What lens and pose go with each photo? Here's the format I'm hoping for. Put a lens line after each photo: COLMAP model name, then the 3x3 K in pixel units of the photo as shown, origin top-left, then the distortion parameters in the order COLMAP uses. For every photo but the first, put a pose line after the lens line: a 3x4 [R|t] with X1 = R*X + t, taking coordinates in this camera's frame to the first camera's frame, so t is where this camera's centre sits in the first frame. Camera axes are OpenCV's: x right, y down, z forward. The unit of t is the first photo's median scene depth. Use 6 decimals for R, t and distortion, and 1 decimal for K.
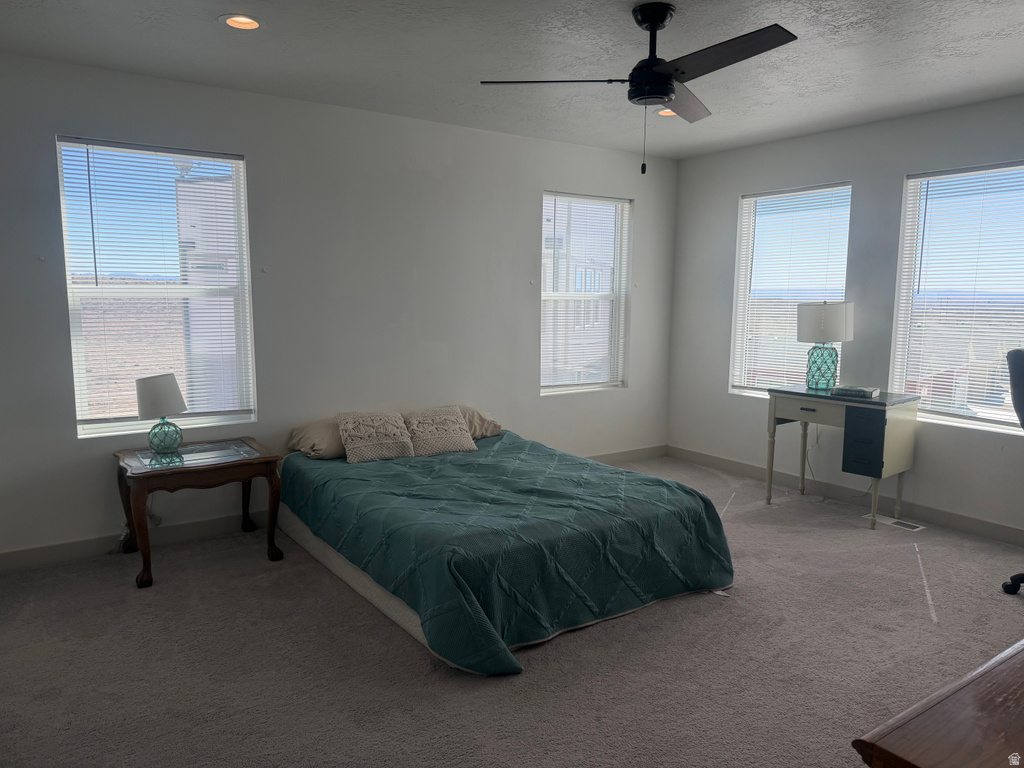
lens RADIAL K [[717.2, 0, 509.4], [0, 717.2, 388.6], [0, 0, 1]] dist [0.026126, -0.019264]
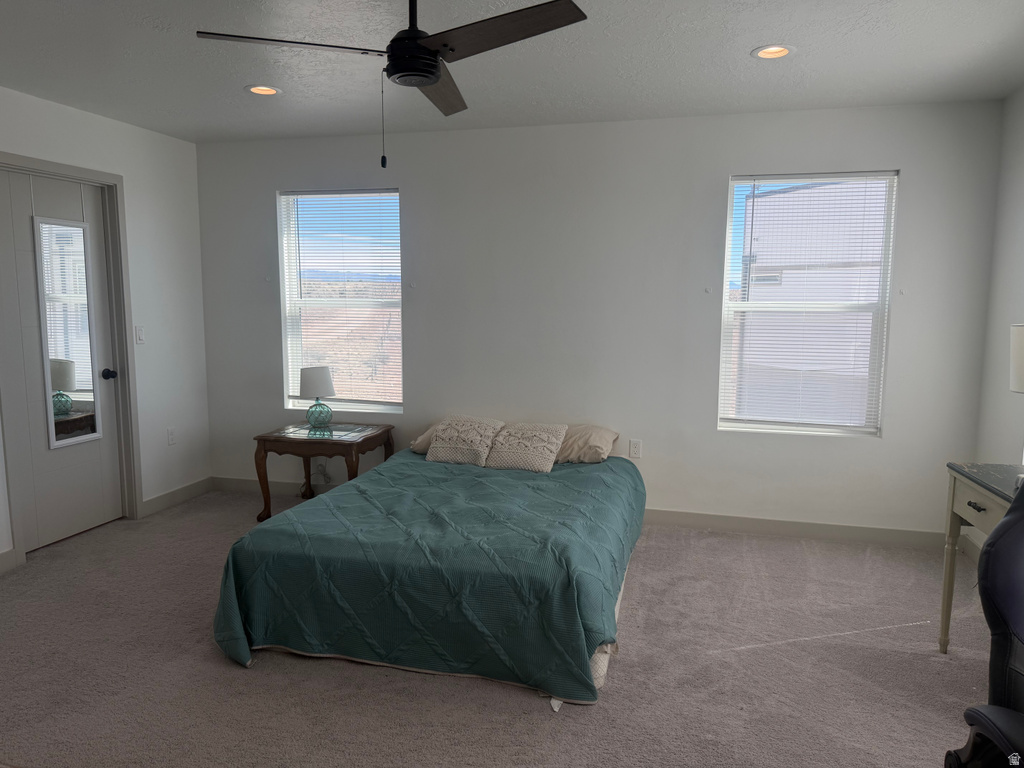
lens RADIAL K [[717.2, 0, 513.3], [0, 717.2, 383.7], [0, 0, 1]] dist [0.026126, -0.019264]
pose [[0.660032, 0.083040, -0.746634, 0.727174], [-0.100171, 0.994725, 0.022081, -0.053114], [0.744529, 0.060217, 0.664869, 0.413374]]
